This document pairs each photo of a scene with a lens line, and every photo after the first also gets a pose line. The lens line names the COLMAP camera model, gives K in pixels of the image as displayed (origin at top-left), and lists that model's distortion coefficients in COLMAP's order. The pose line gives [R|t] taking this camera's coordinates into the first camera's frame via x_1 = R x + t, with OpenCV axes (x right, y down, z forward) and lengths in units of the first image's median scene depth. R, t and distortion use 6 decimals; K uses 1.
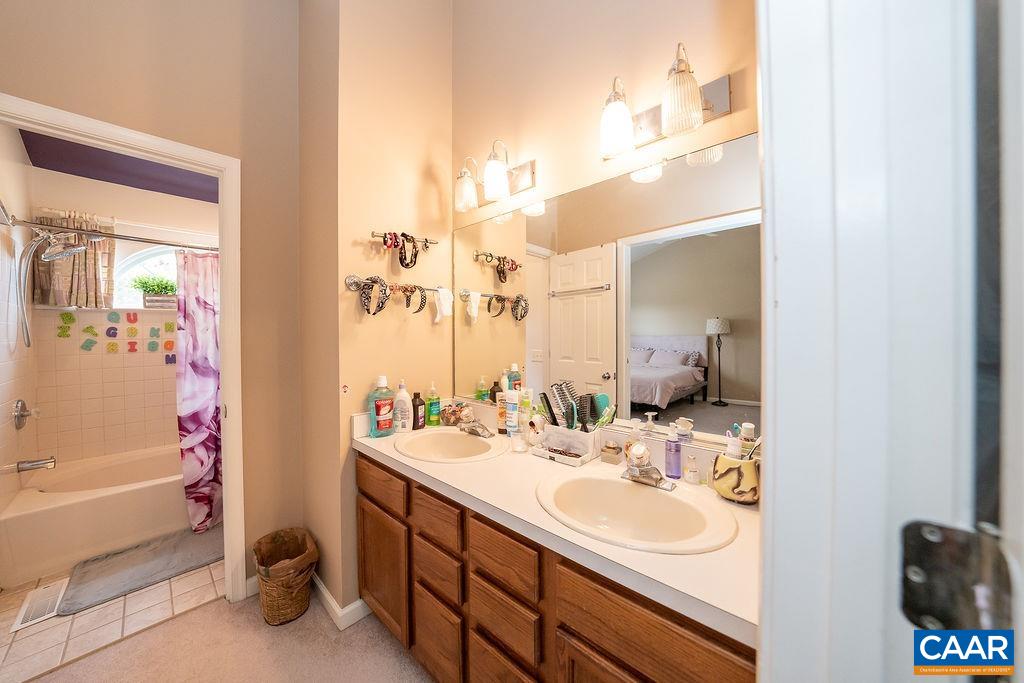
lens RADIAL K [[356.5, 0, 512.1], [0, 356.5, 337.1], [0, 0, 1]] dist [-0.027340, 0.006369]
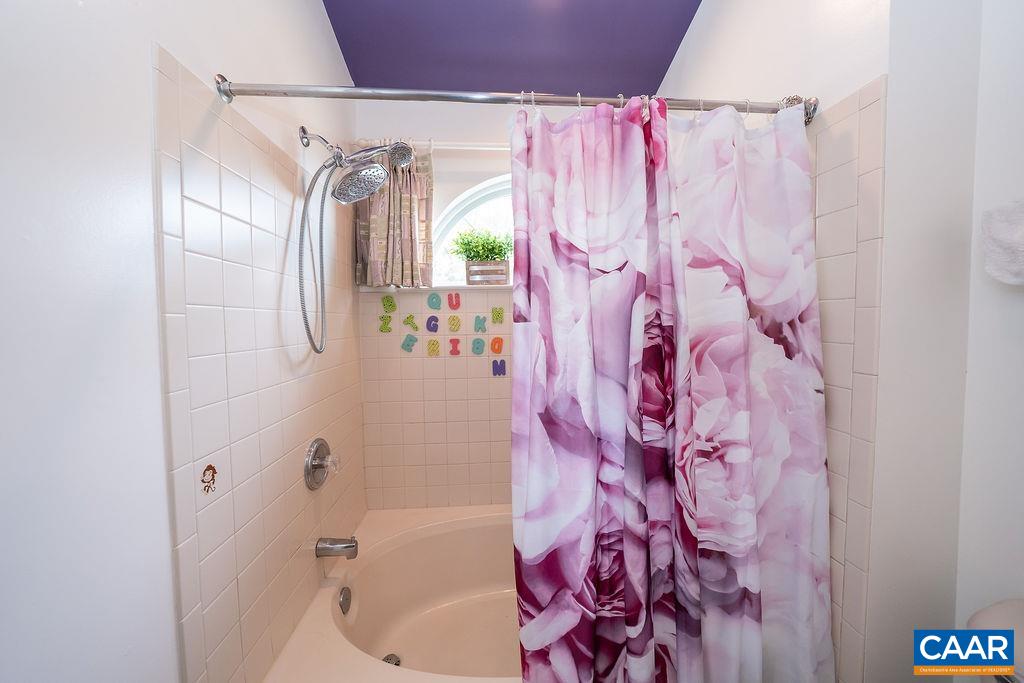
lens RADIAL K [[356.5, 0, 512.1], [0, 356.5, 337.1], [0, 0, 1]] dist [-0.027340, 0.006369]
pose [[0.744297, 0.026402, -0.667326, -0.632509], [-0.001383, 0.999277, 0.037993, -0.016361], [0.667847, -0.027355, 0.743796, 0.641265]]
